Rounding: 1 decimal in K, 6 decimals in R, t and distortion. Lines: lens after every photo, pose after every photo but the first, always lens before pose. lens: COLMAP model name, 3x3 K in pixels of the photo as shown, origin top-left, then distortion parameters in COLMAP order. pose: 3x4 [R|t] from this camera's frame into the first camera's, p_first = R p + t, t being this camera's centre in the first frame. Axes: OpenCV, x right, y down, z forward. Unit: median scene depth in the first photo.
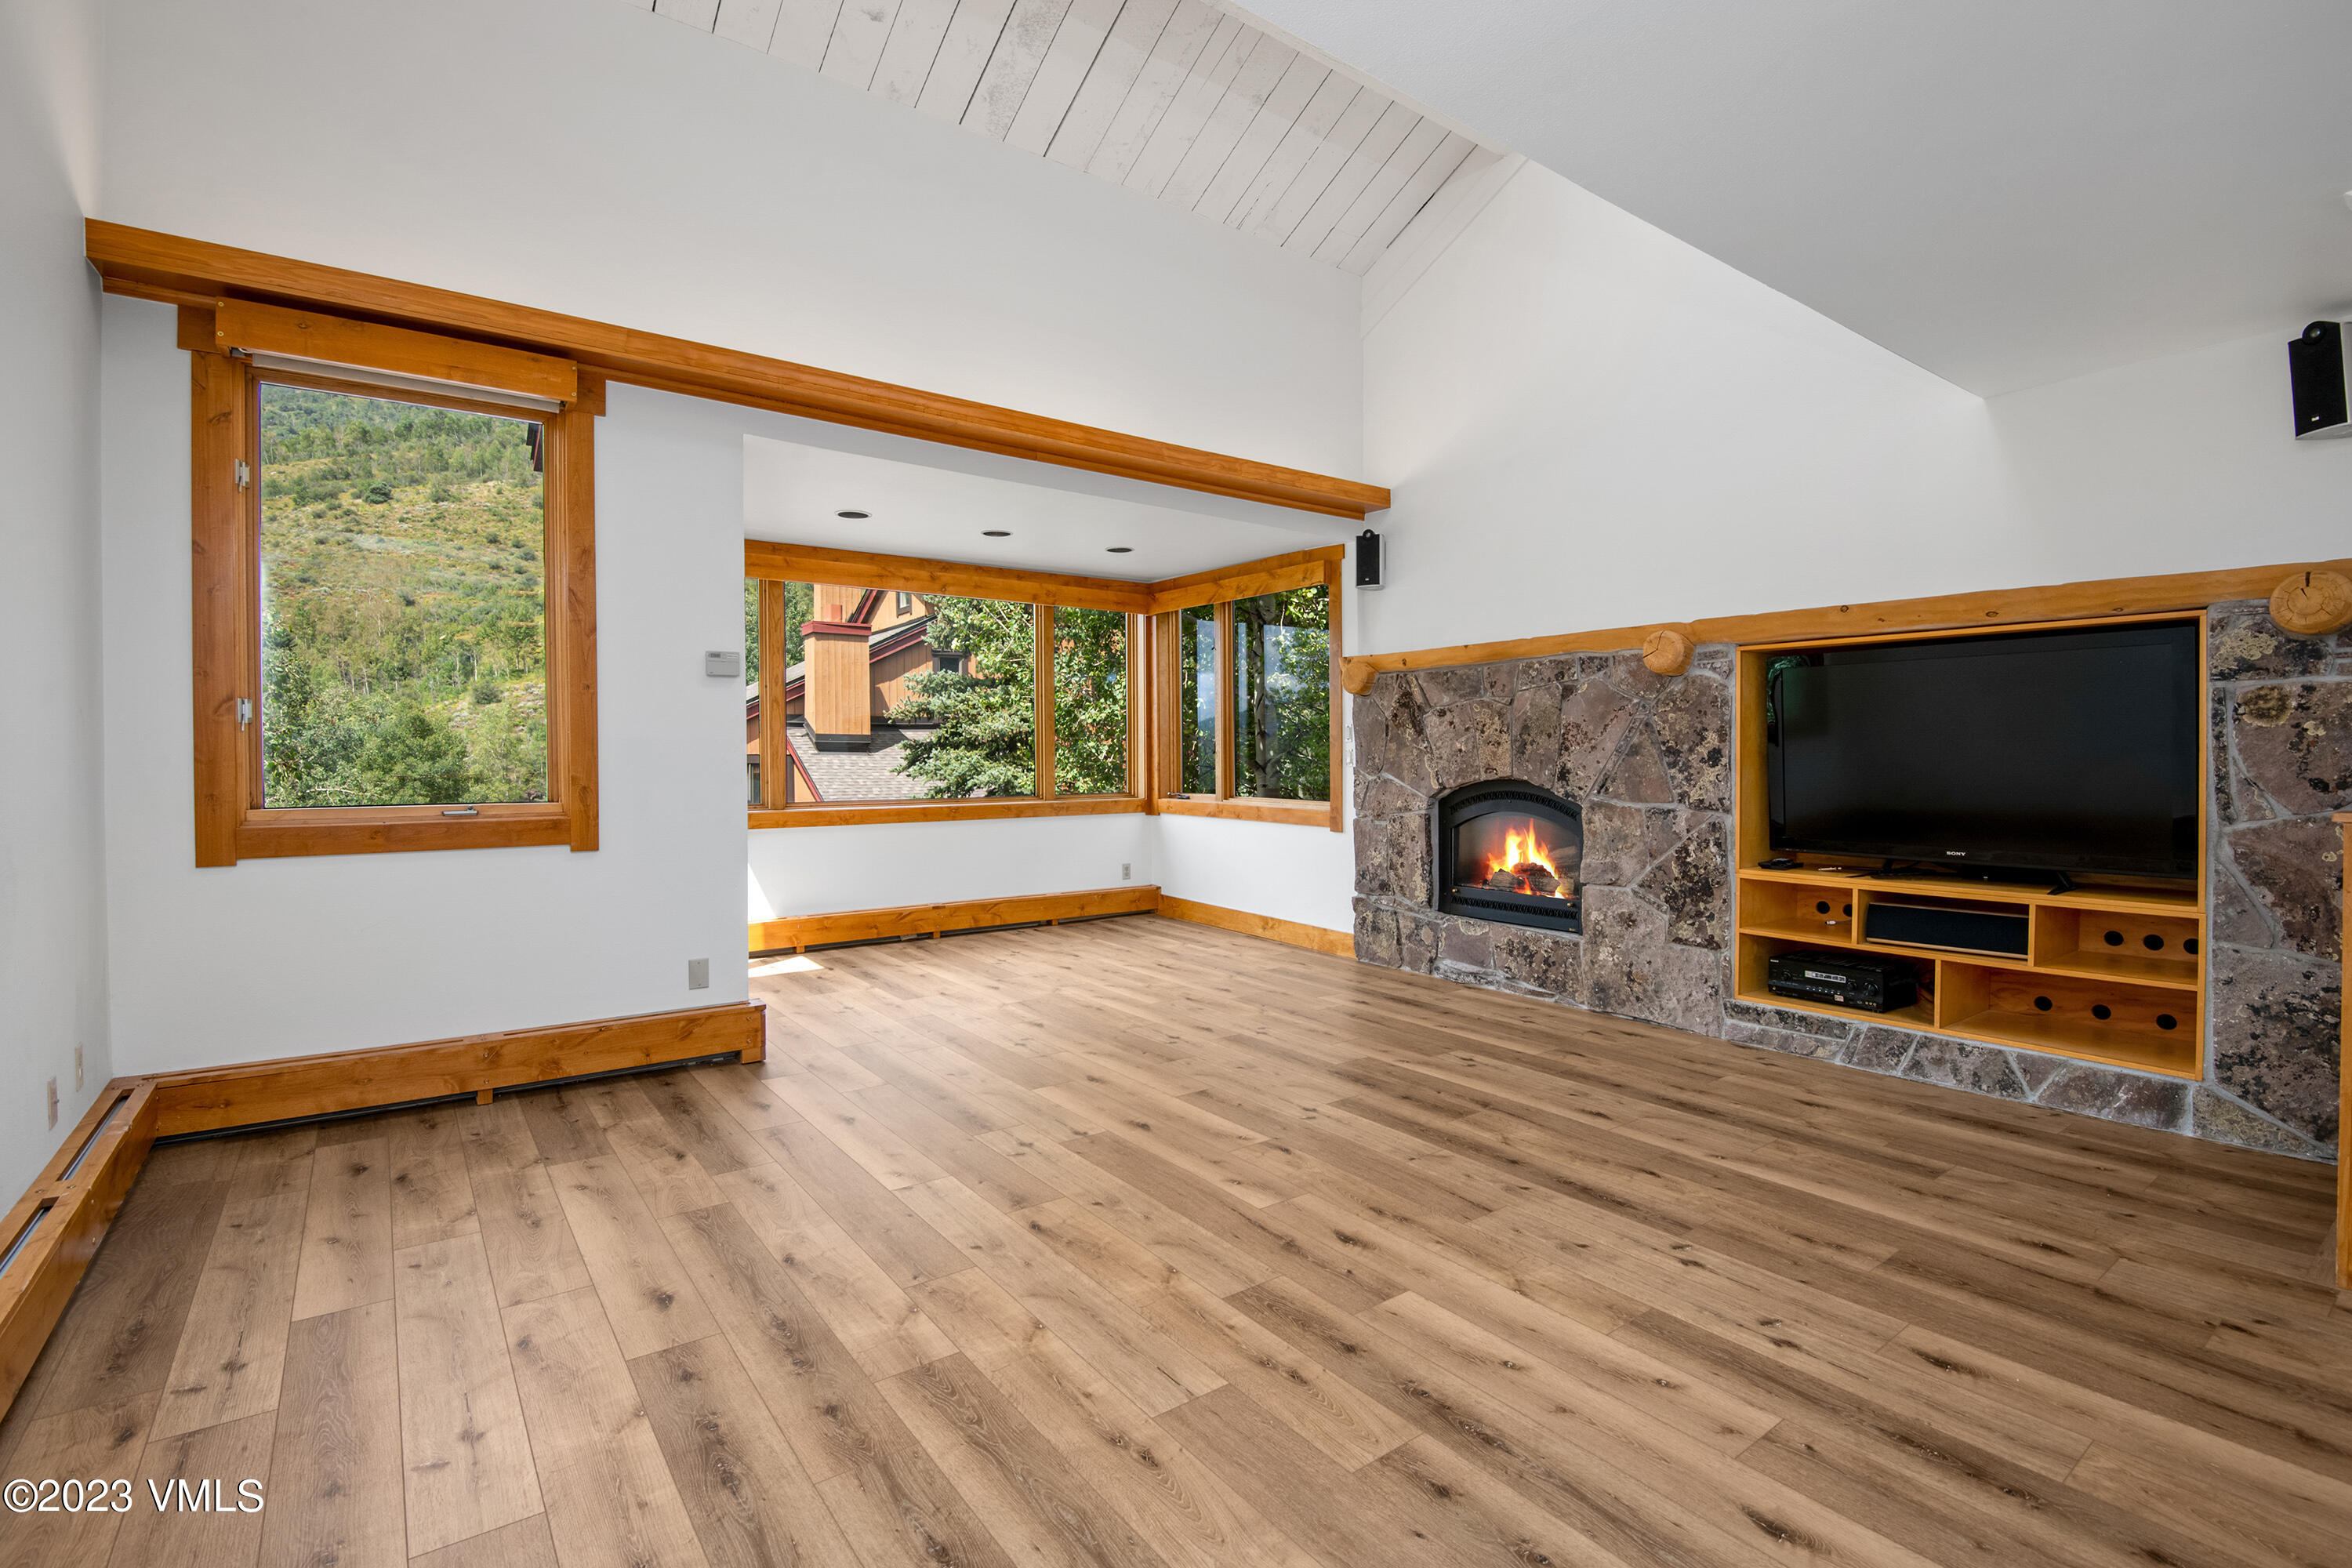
lens RADIAL K [[1075.8, 0, 1176.0], [0, 1075.8, 784.0], [0, 0, 1]] dist [0.025584, -0.033627]
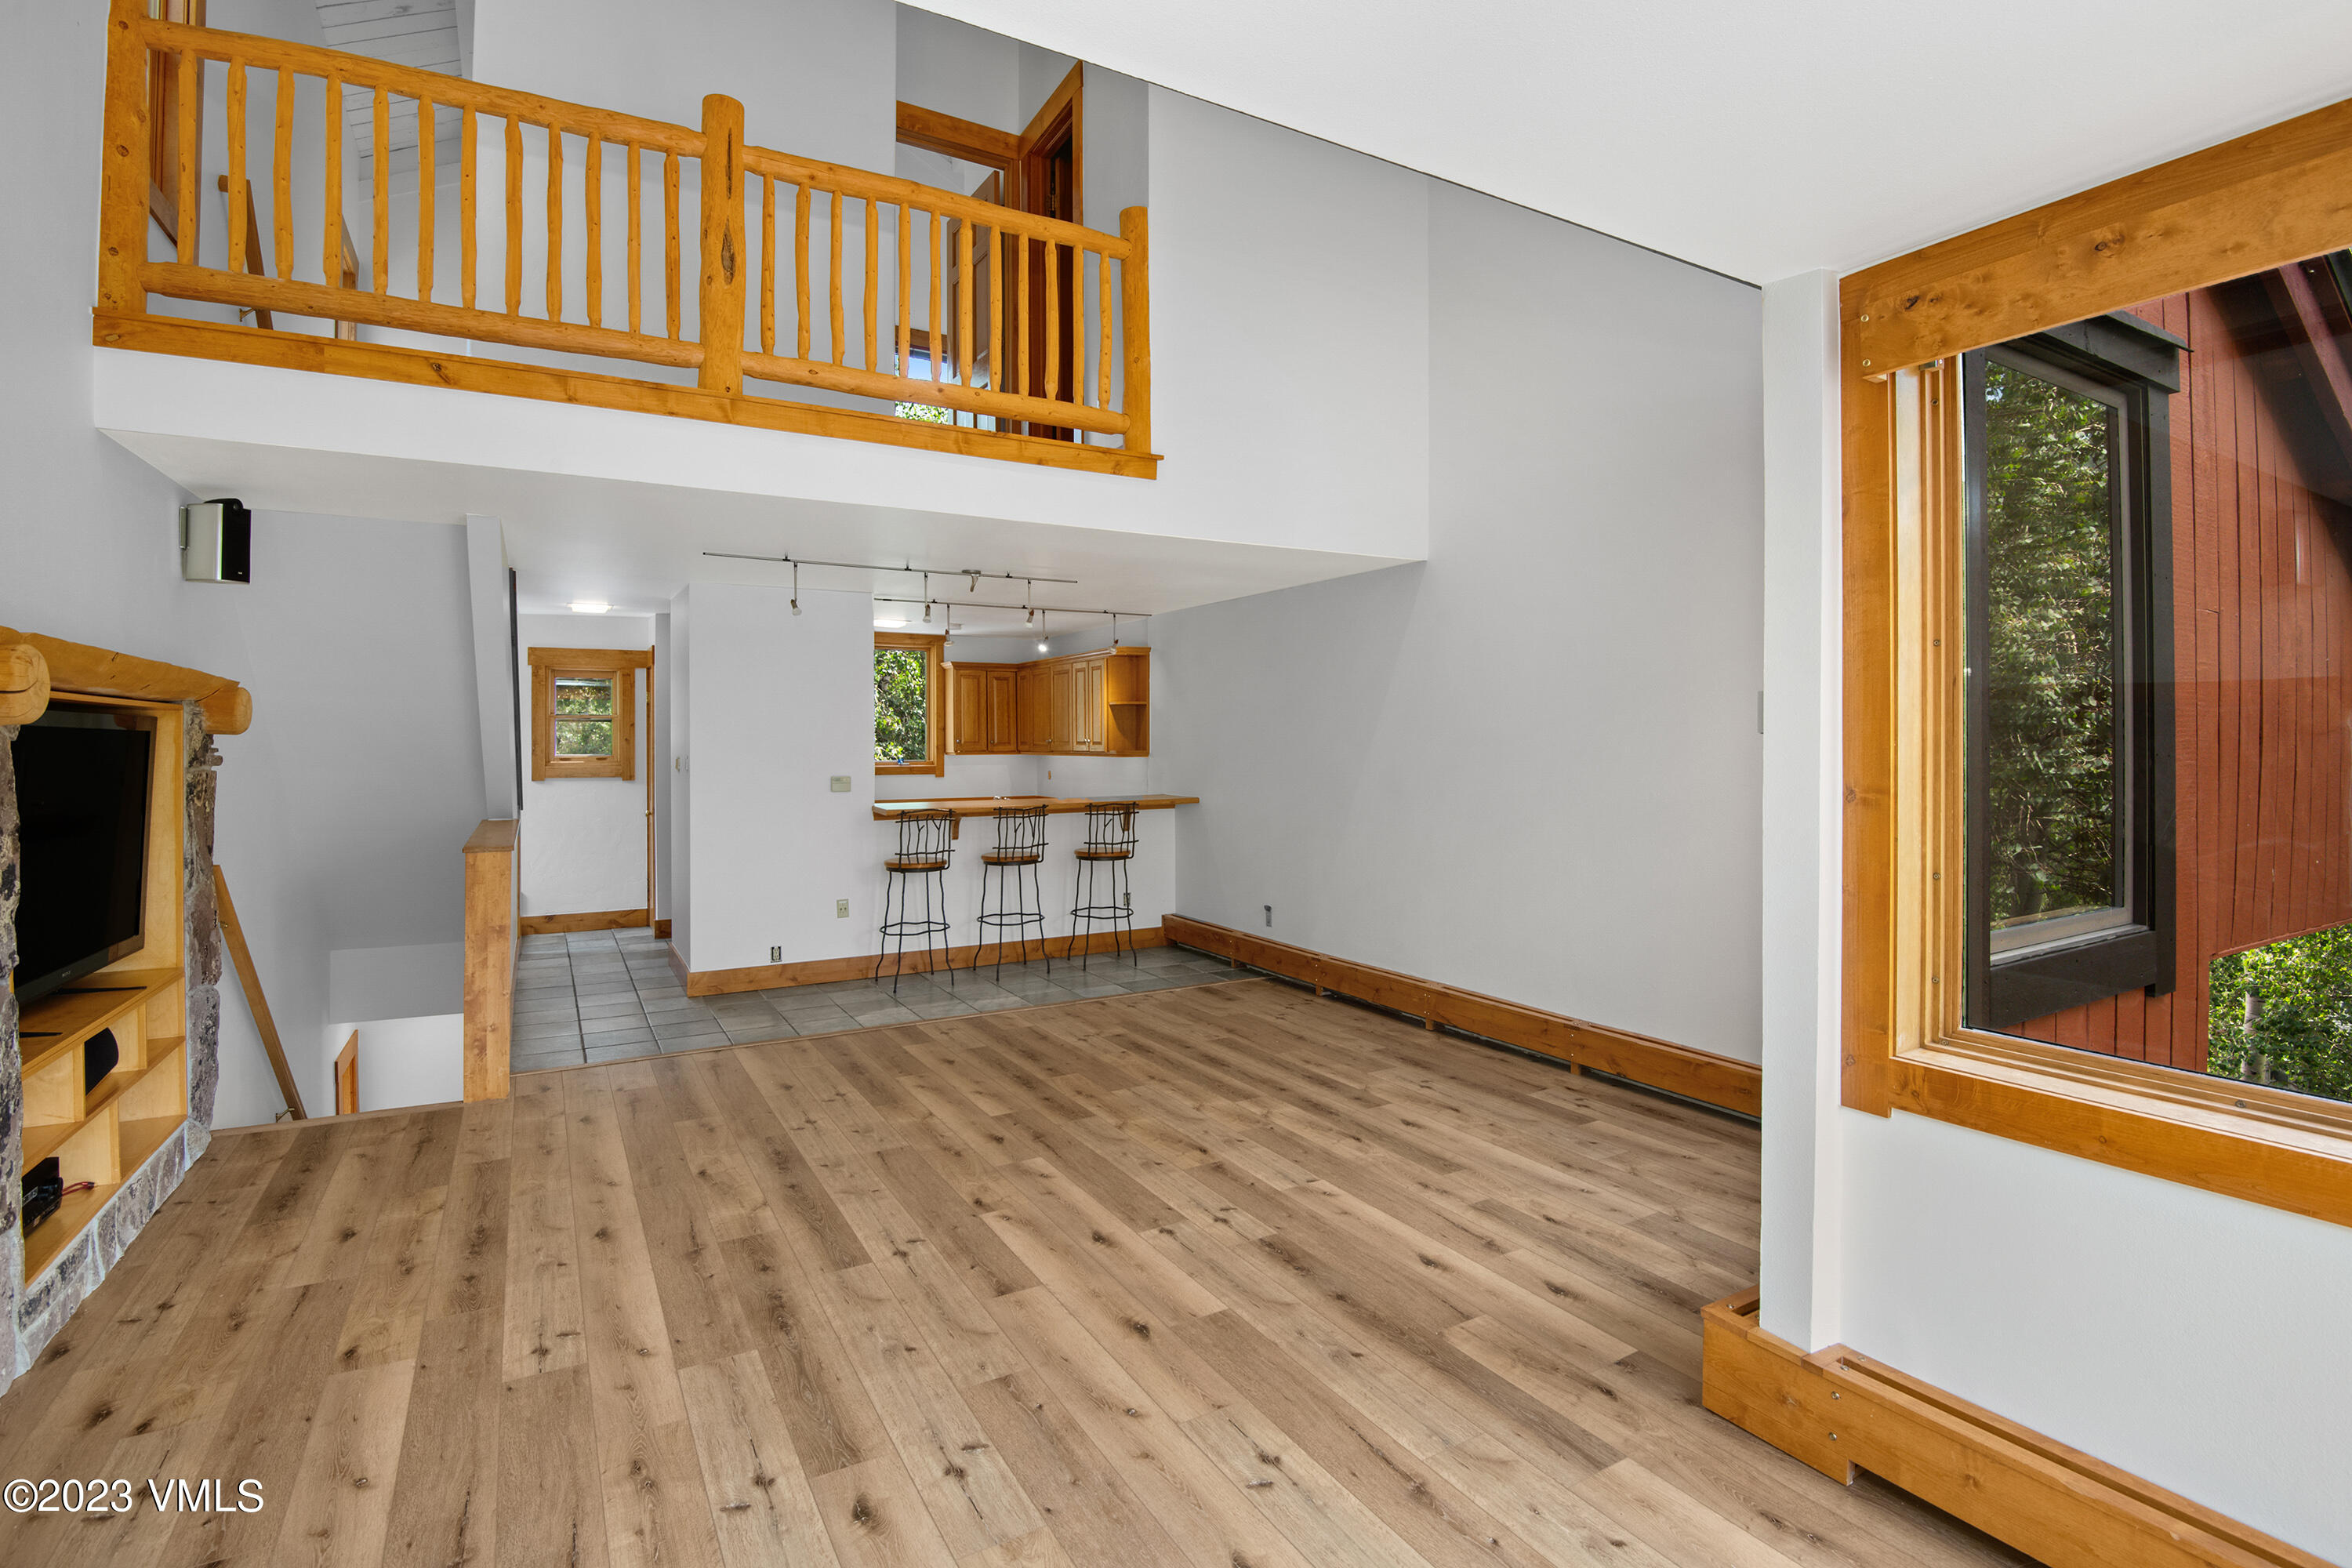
lens RADIAL K [[1111.3, 0, 1201.2], [0, 1111.3, 745.8], [0, 0, 1]] dist [0.002984, -0.025981]
pose [[-0.995976, 0.005524, 0.089446, -0.174455], [0.008240, 0.999515, 0.030026, -0.114562], [-0.089237, 0.030642, -0.995539, 1.631976]]
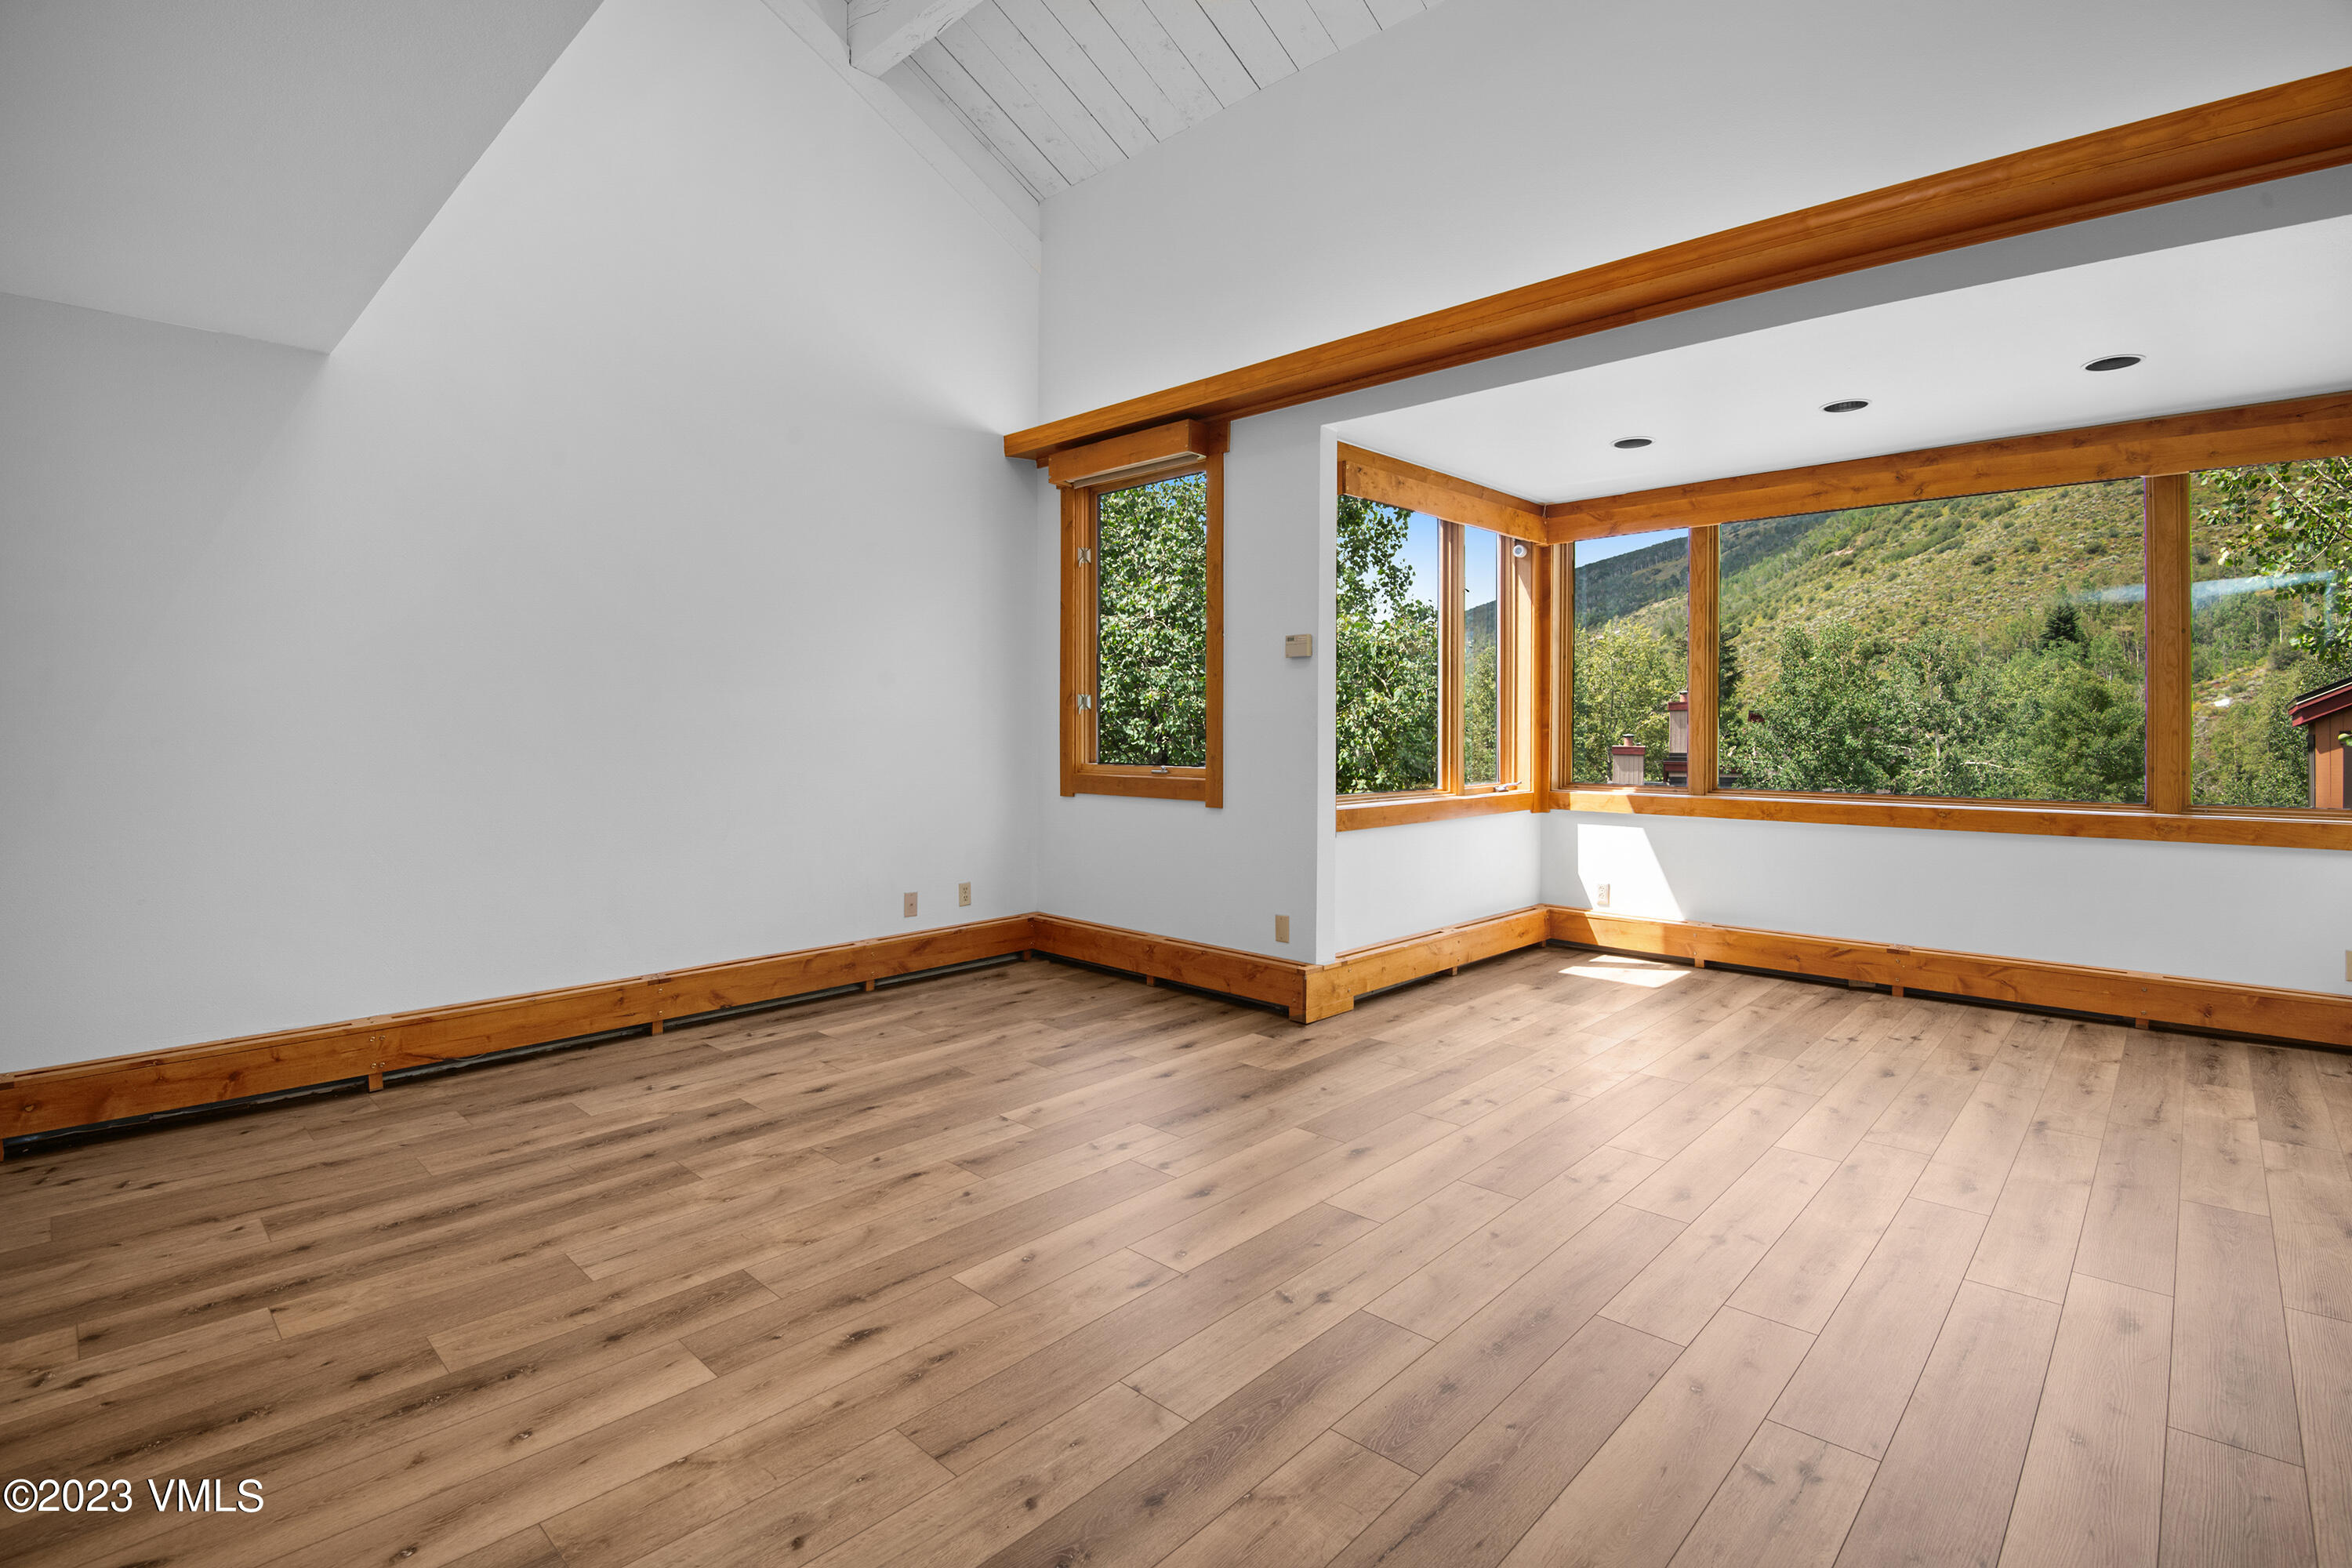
lens RADIAL K [[1091.1, 0, 1175.1], [0, 1091.1, 743.7], [0, 0, 1]] dist [-0.001095, -0.024560]
pose [[0.179028, 0.016431, -0.983707, 0.644132], [-0.029147, 0.999510, 0.011390, -0.023913], [0.983412, 0.026633, 0.179419, 0.696651]]
